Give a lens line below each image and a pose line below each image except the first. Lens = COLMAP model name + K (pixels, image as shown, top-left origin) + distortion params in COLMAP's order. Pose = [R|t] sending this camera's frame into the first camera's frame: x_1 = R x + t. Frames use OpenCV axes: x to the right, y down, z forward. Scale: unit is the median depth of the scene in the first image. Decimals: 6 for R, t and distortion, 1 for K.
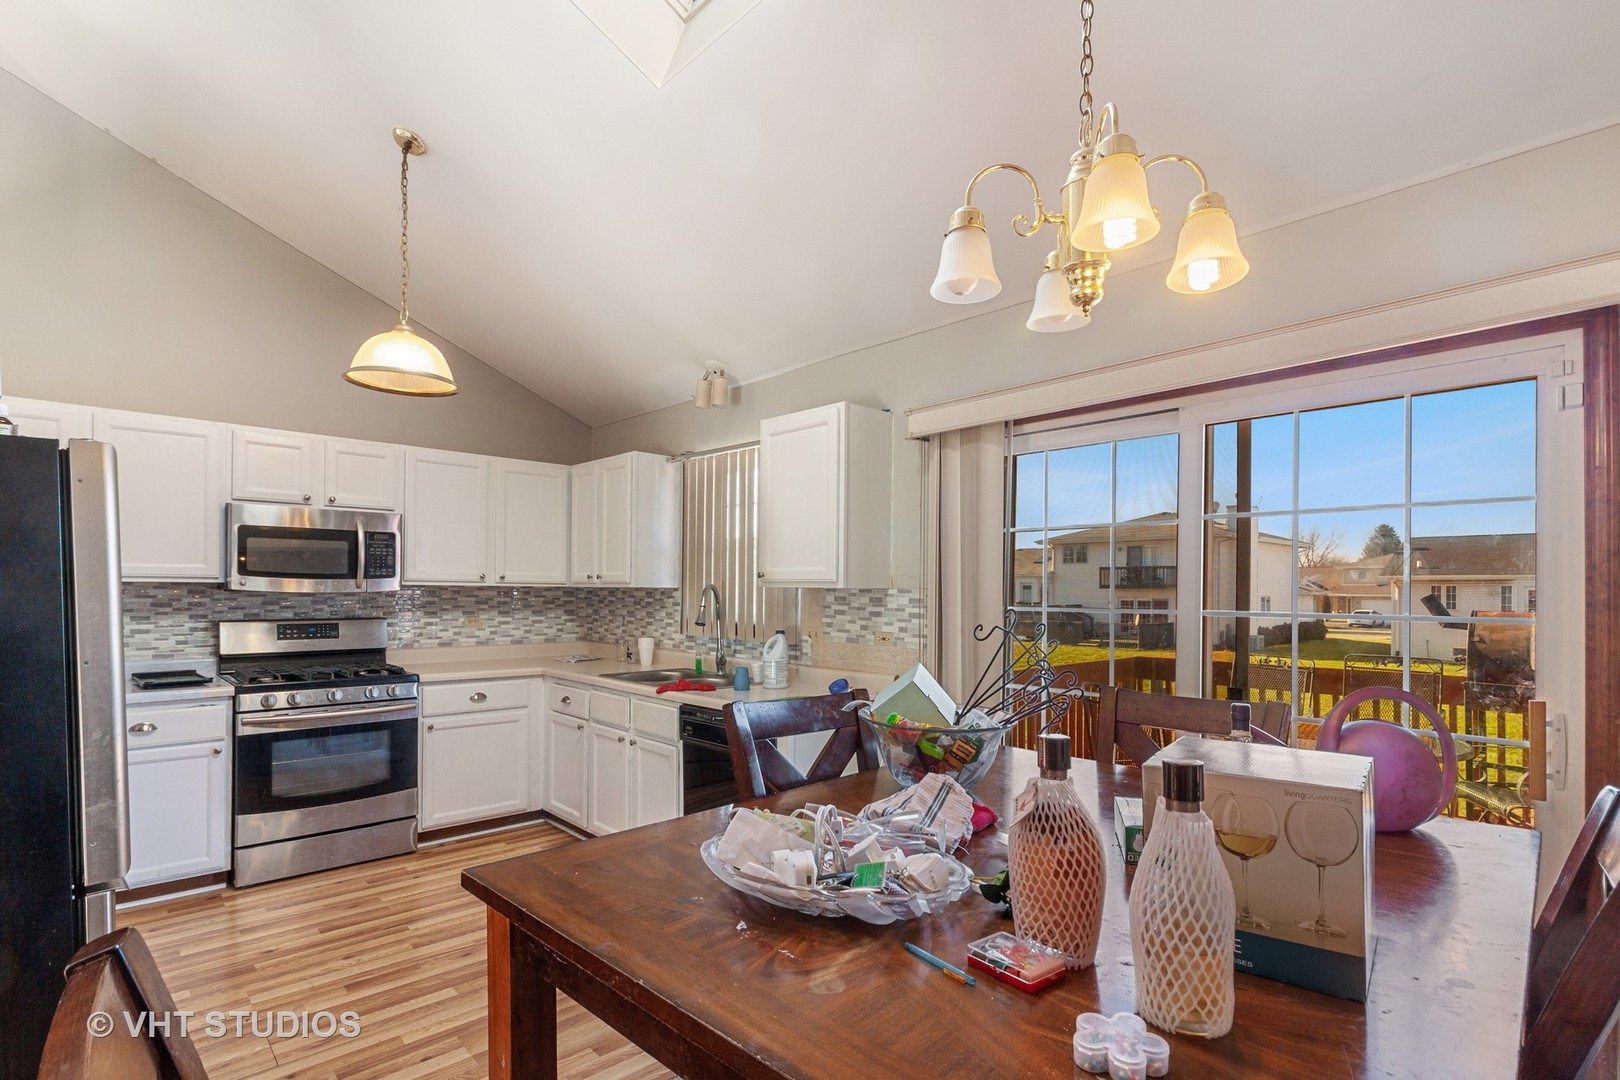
lens RADIAL K [[788.9, 0, 806.8], [0, 788.9, 589.5], [0, 0, 1]] dist [0.001674, 0.000446]
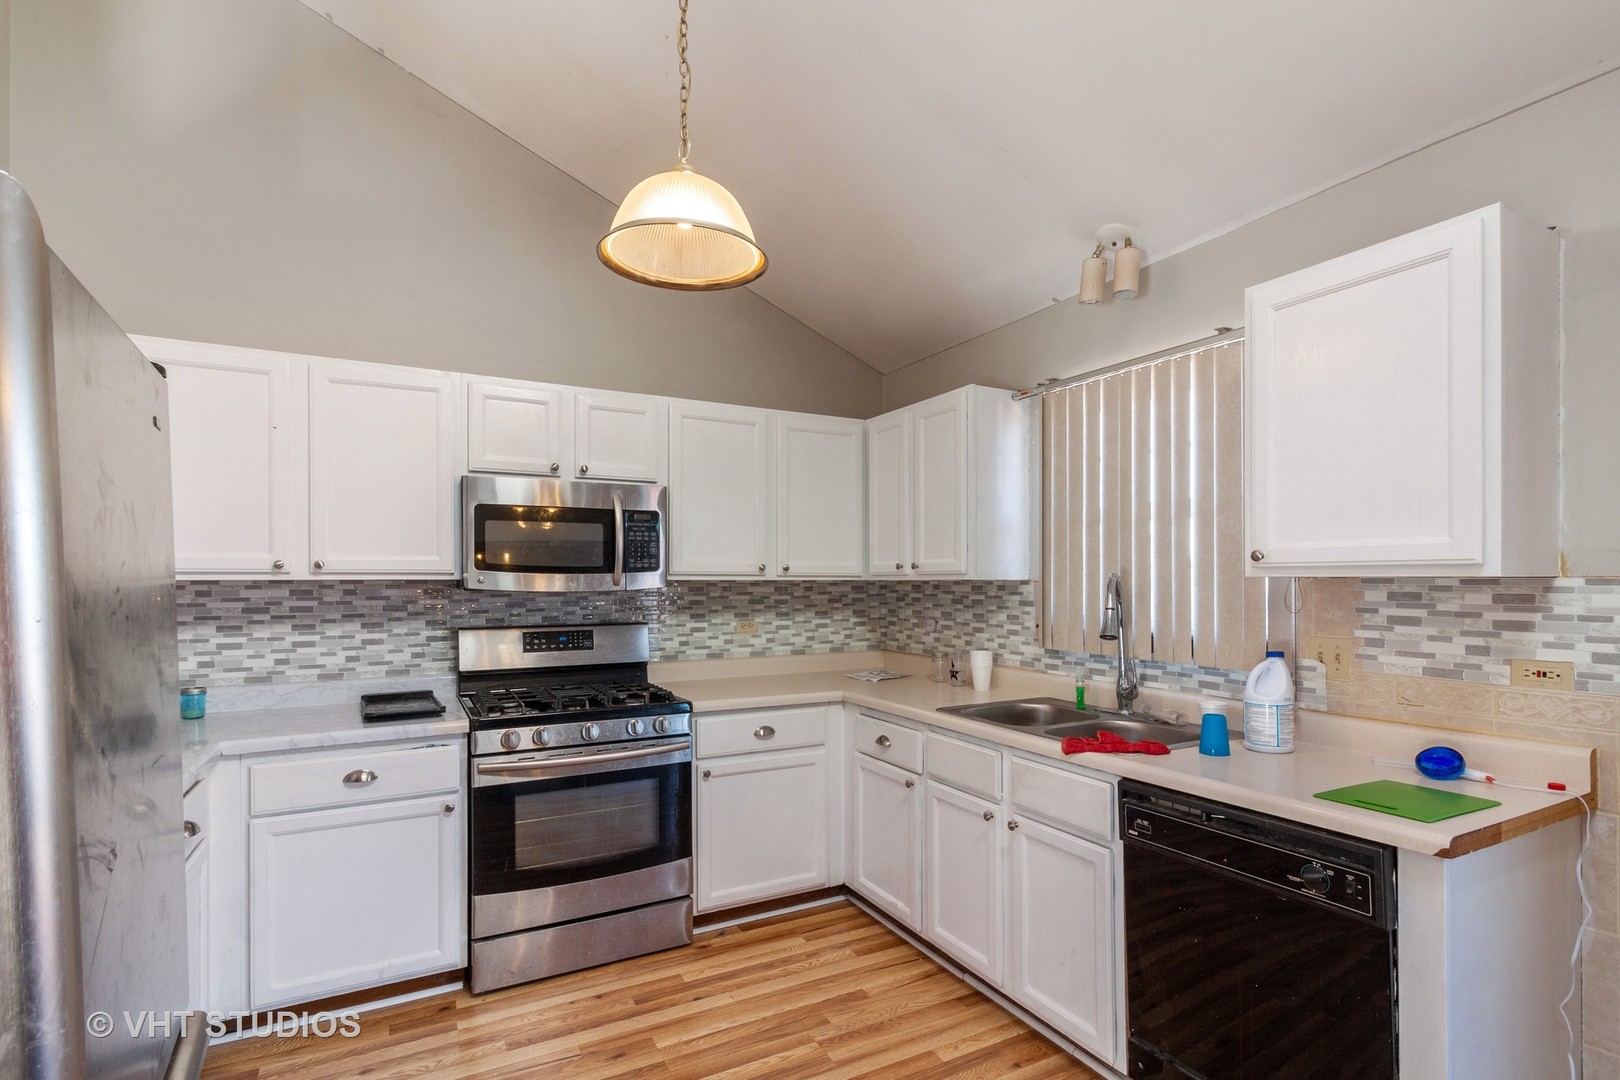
lens RADIAL K [[763.4, 0, 809.7], [0, 763.4, 581.8], [0, 0, 1]] dist [-0.001026, 0.000154]
pose [[0.968155, -0.010786, -0.250120, -0.206228], [0.010919, 0.999940, -0.000855, -0.002248], [0.250114, -0.001904, 0.968214, 0.339274]]
